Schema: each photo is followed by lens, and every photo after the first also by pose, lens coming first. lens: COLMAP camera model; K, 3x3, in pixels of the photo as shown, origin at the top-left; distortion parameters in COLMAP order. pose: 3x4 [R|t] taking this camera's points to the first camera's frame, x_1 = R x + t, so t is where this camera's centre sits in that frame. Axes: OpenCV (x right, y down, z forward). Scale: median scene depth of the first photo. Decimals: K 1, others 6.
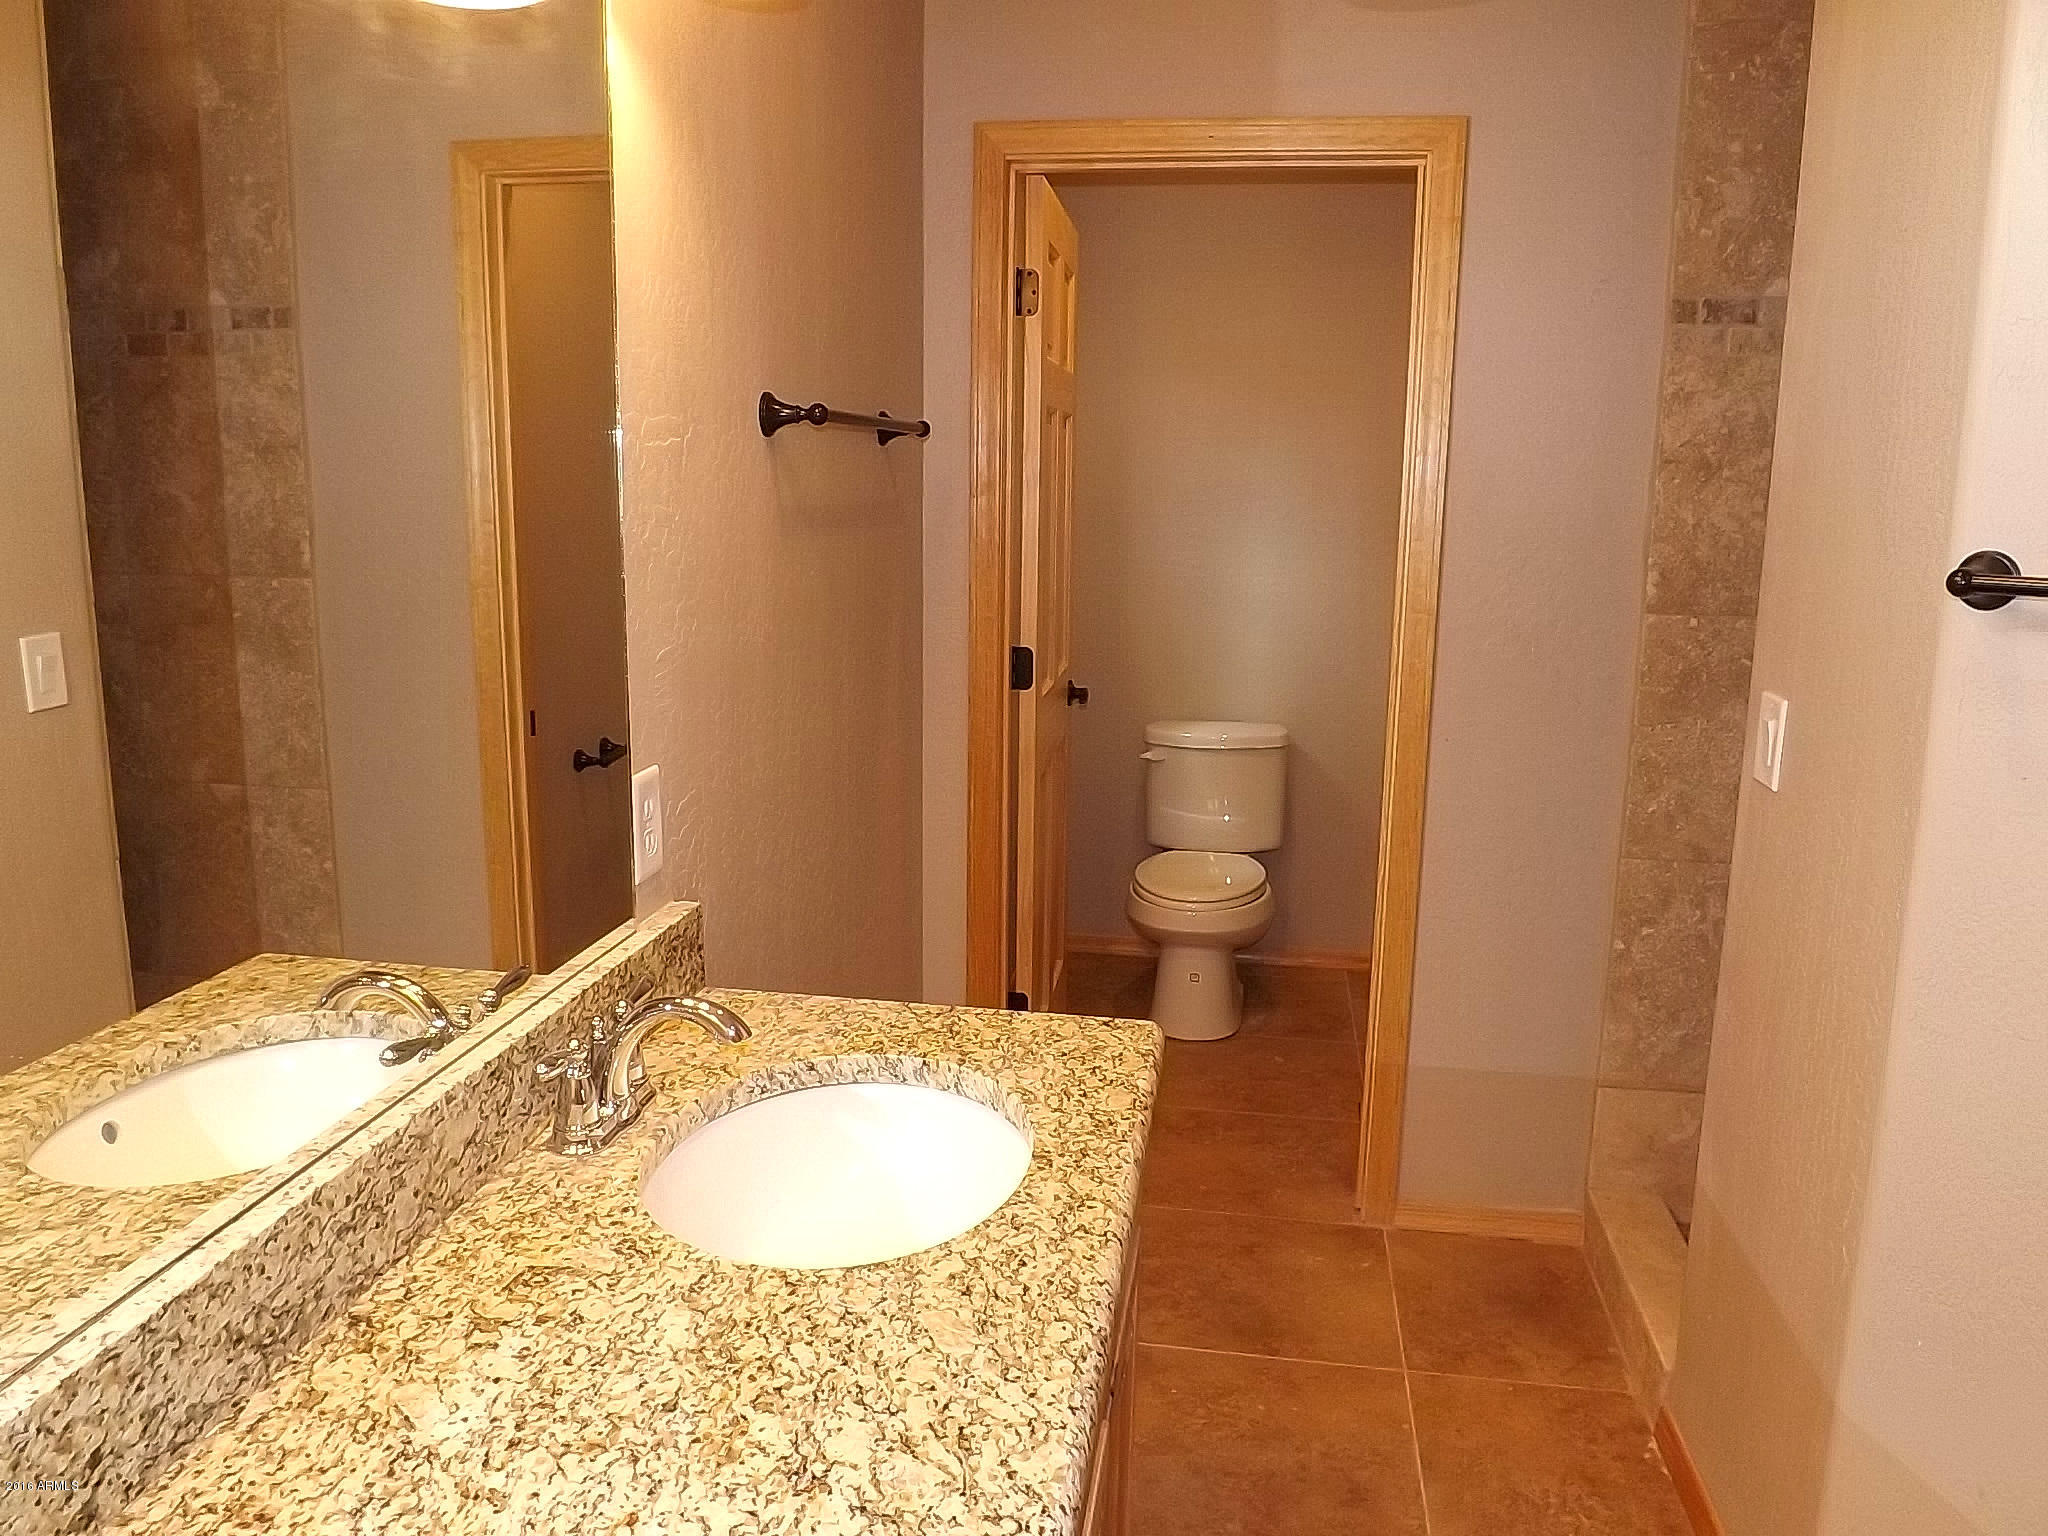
lens RADIAL K [[1503.8, 0, 1009.4], [0, 1503.8, 765.3], [0, 0, 1]] dist [-0.048896, 0.010752]
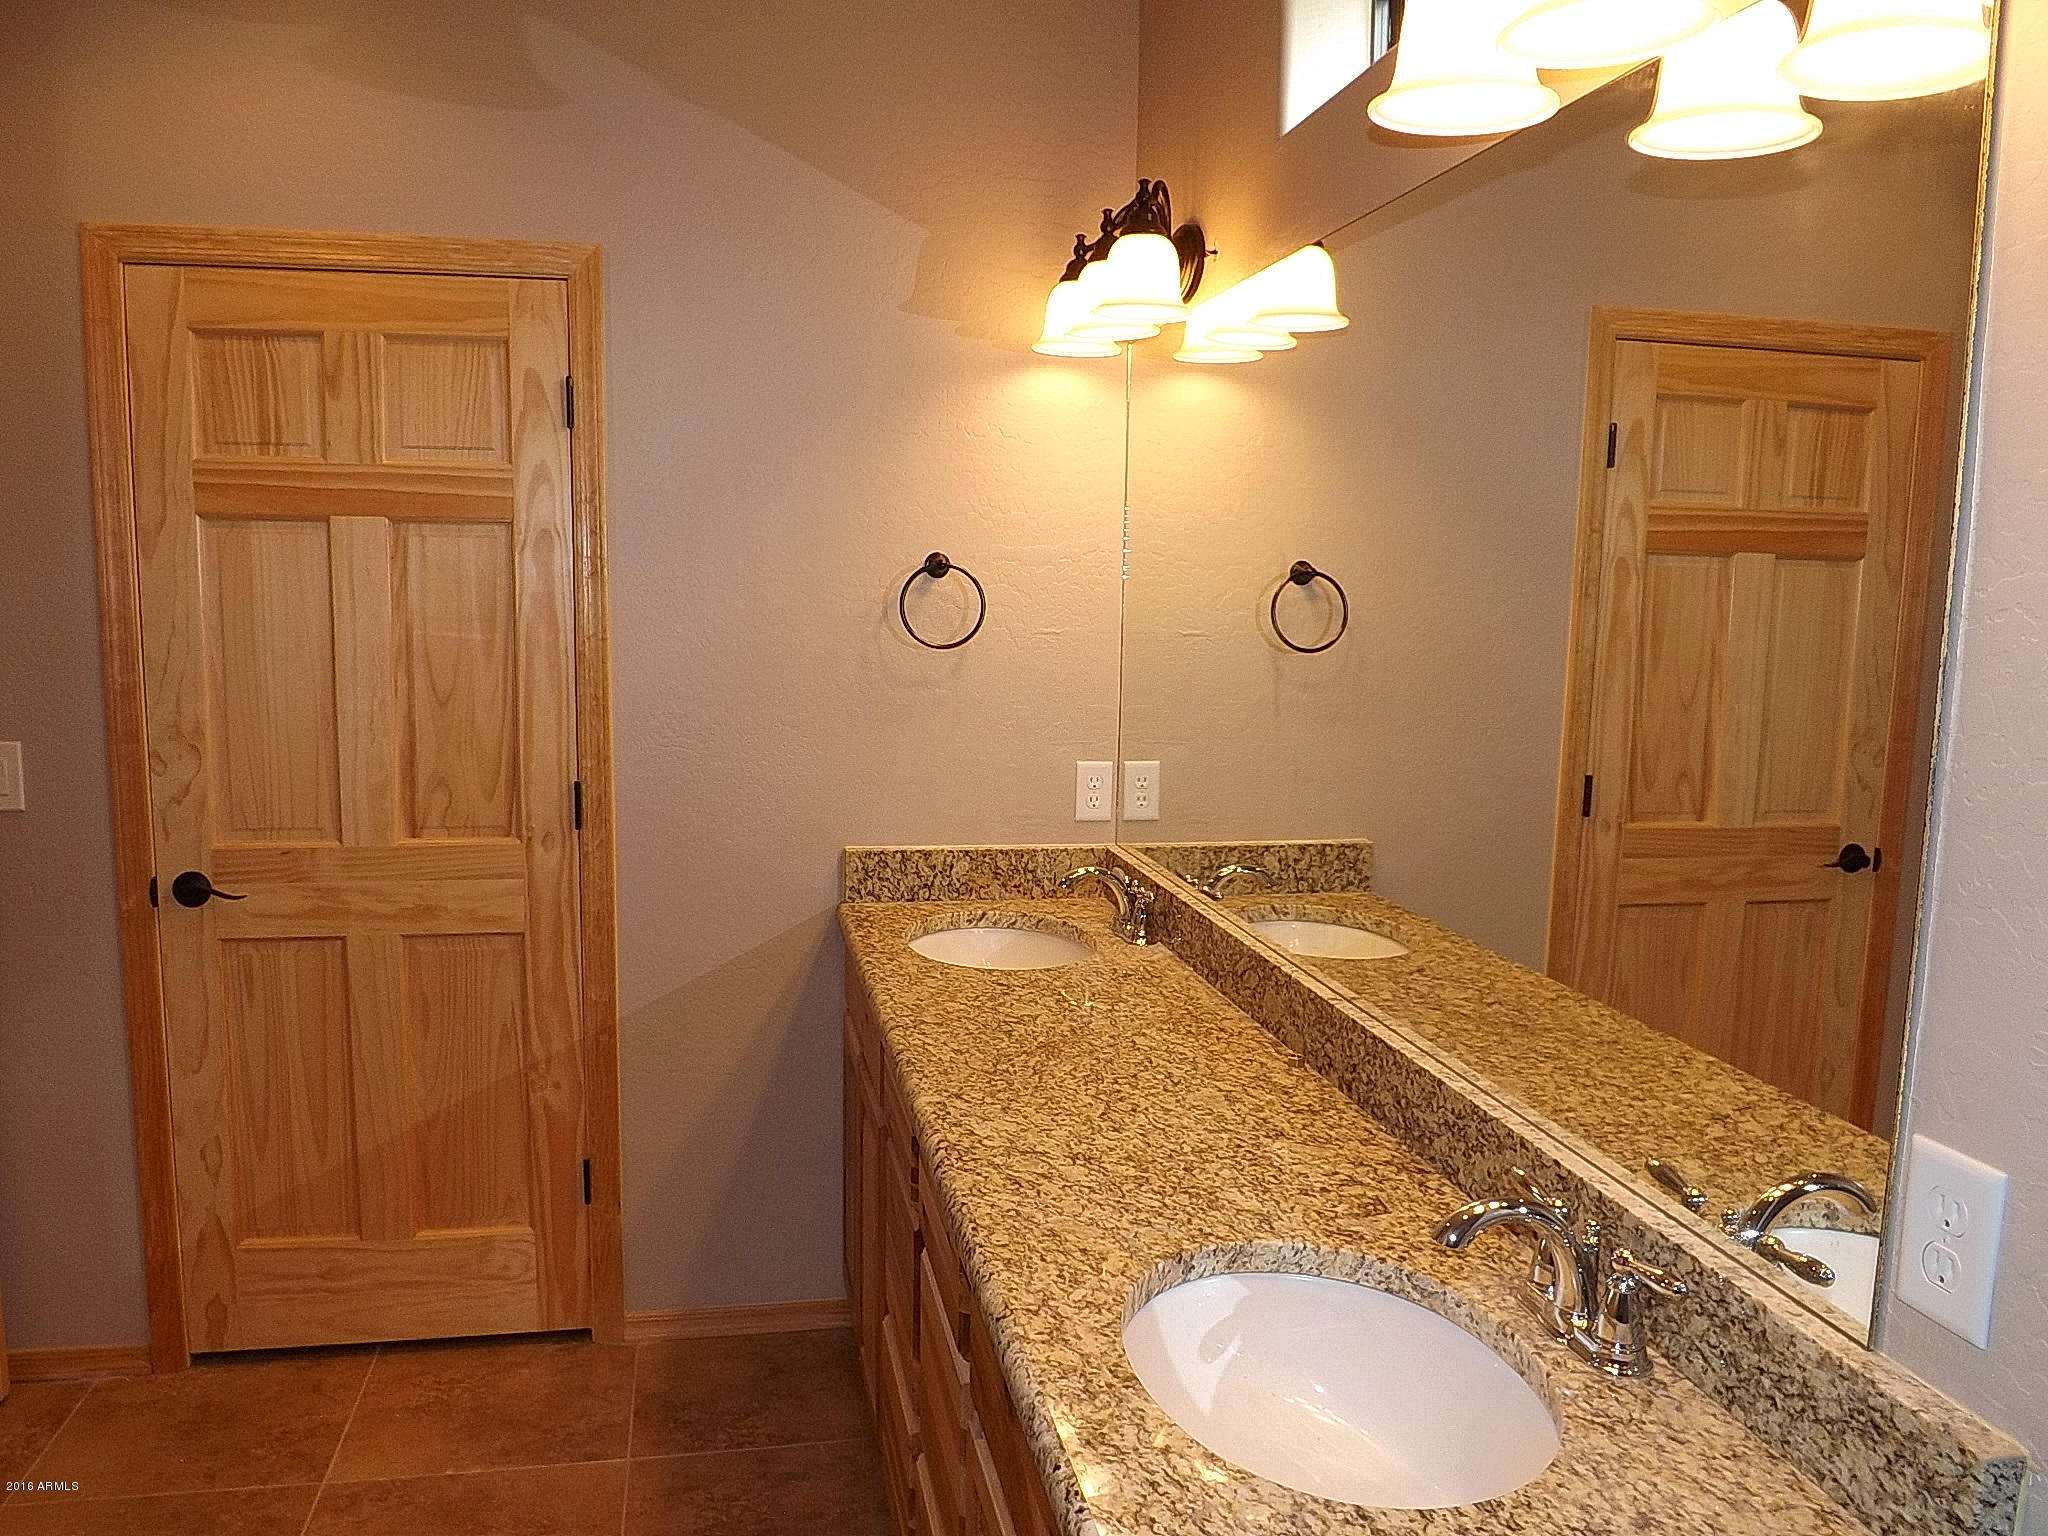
lens RADIAL K [[1503.8, 0, 1003.1], [0, 1503.8, 768.8], [0, 0, 1]] dist [-0.048896, 0.010752]
pose [[-0.935713, 0.013293, -0.352511, 0.481128], [-0.097922, 0.950230, 0.295760, -0.415018], [0.338898, 0.311265, -0.887841, 1.968176]]
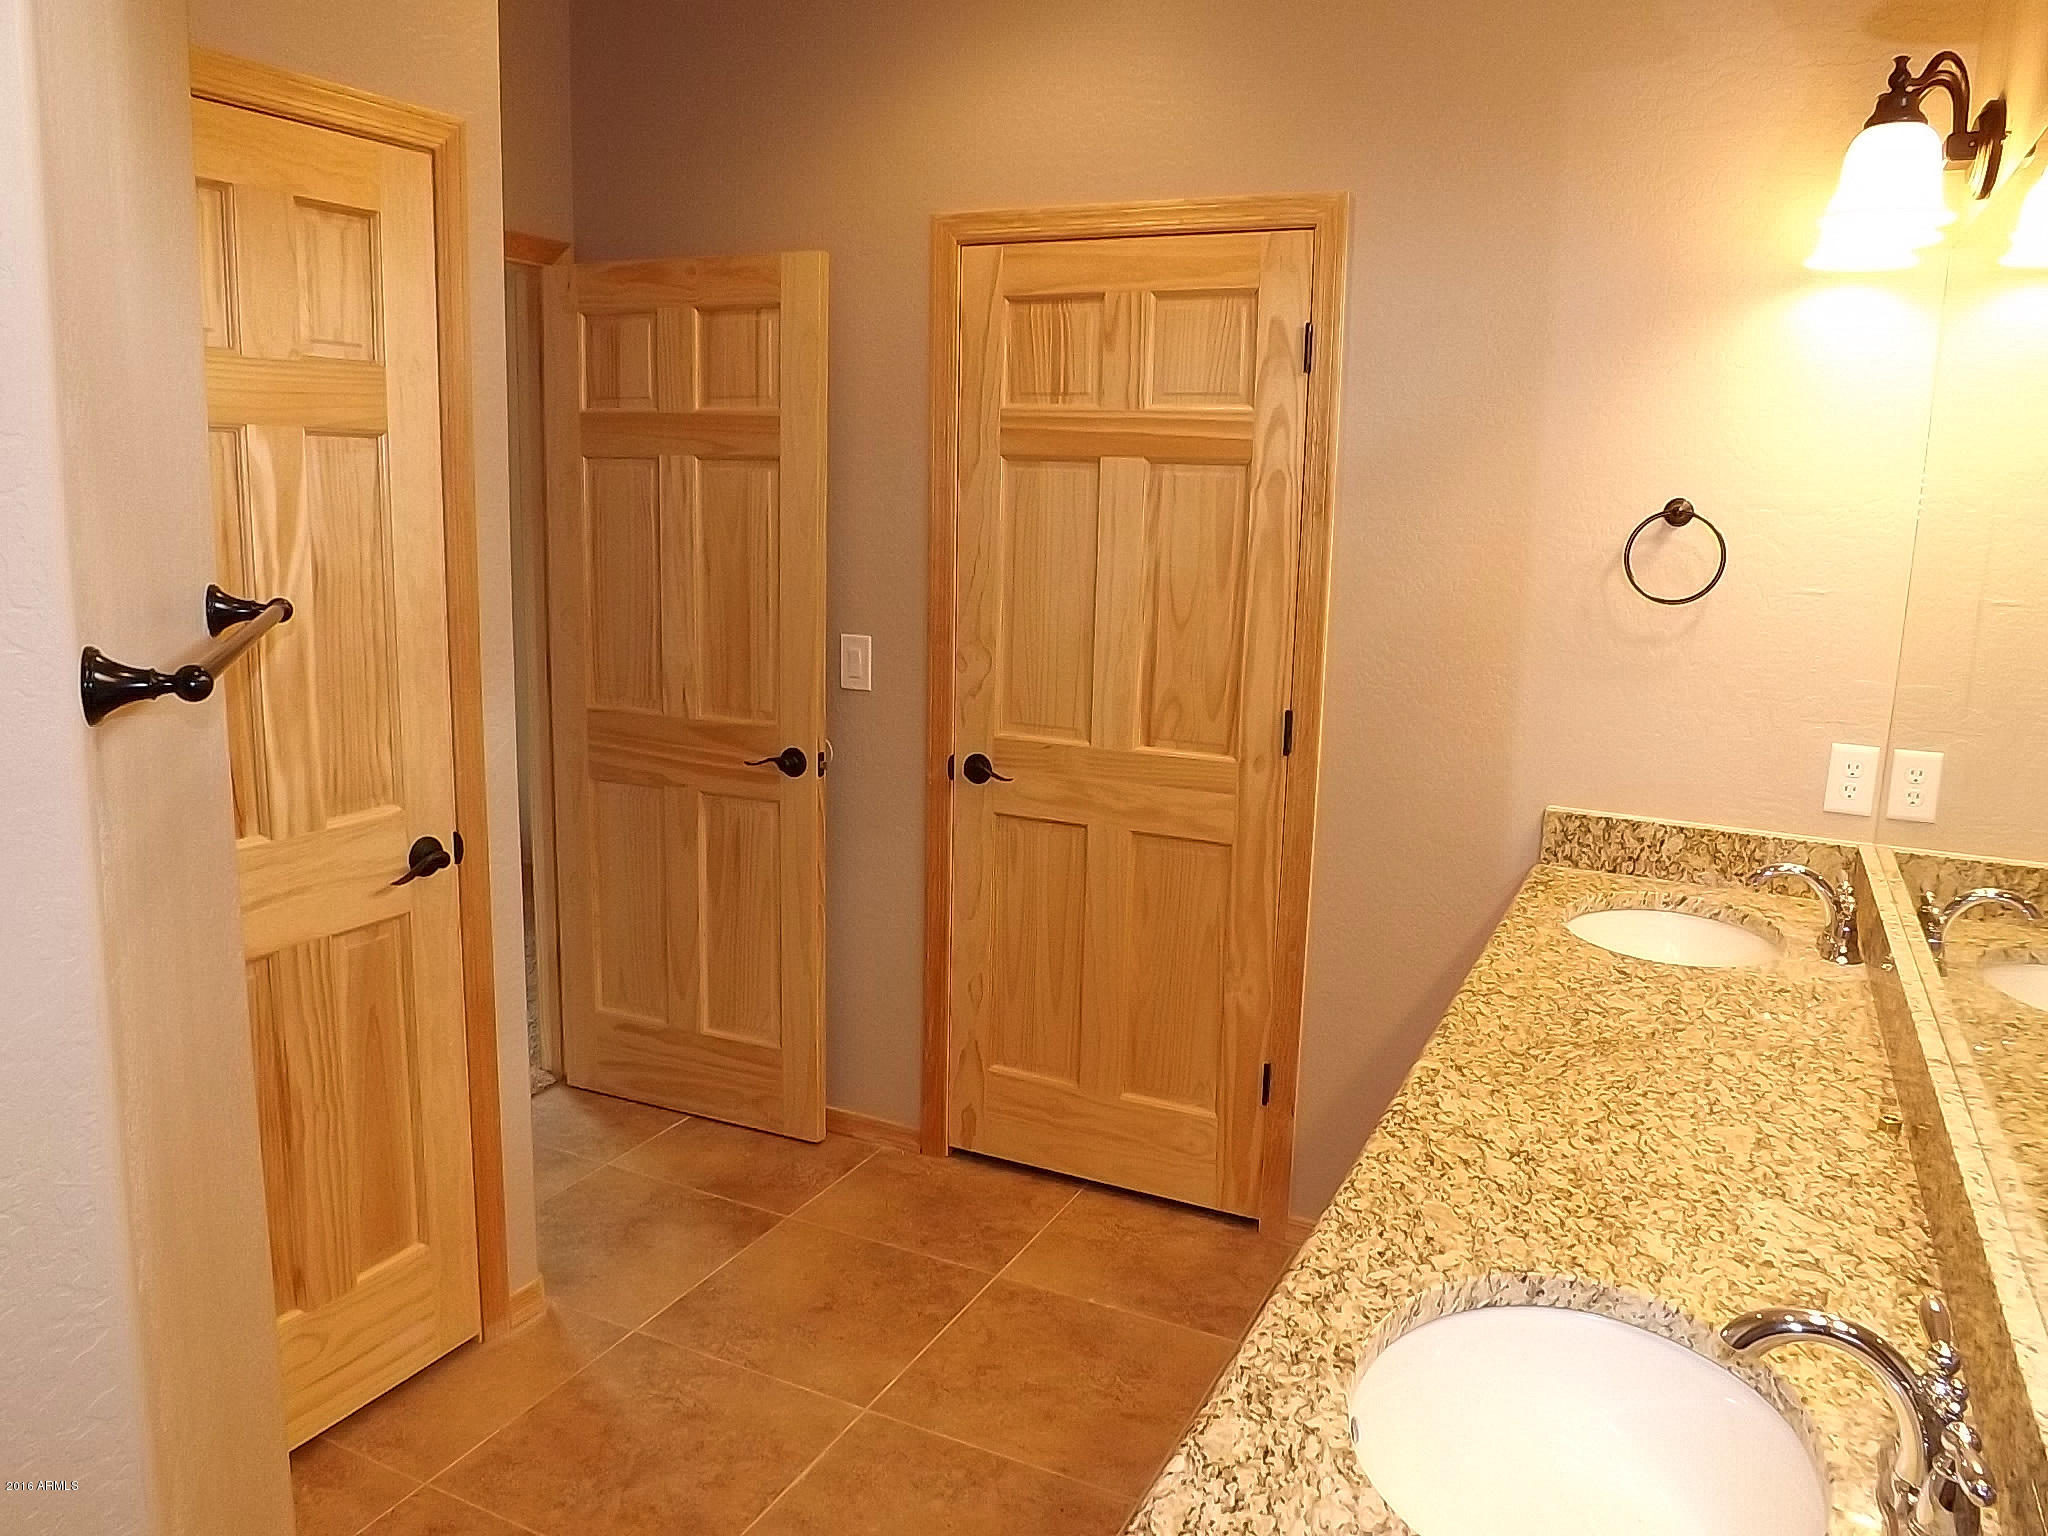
lens RADIAL K [[1503.8, 0, 1013.2], [0, 1503.8, 767.0], [0, 0, 1]] dist [-0.048896, 0.010752]
pose [[-0.958230, -0.093929, 0.270135, 0.005119], [0.012794, 0.929506, 0.368585, -0.474261], [-0.285713, 0.356645, -0.889479, 2.040509]]
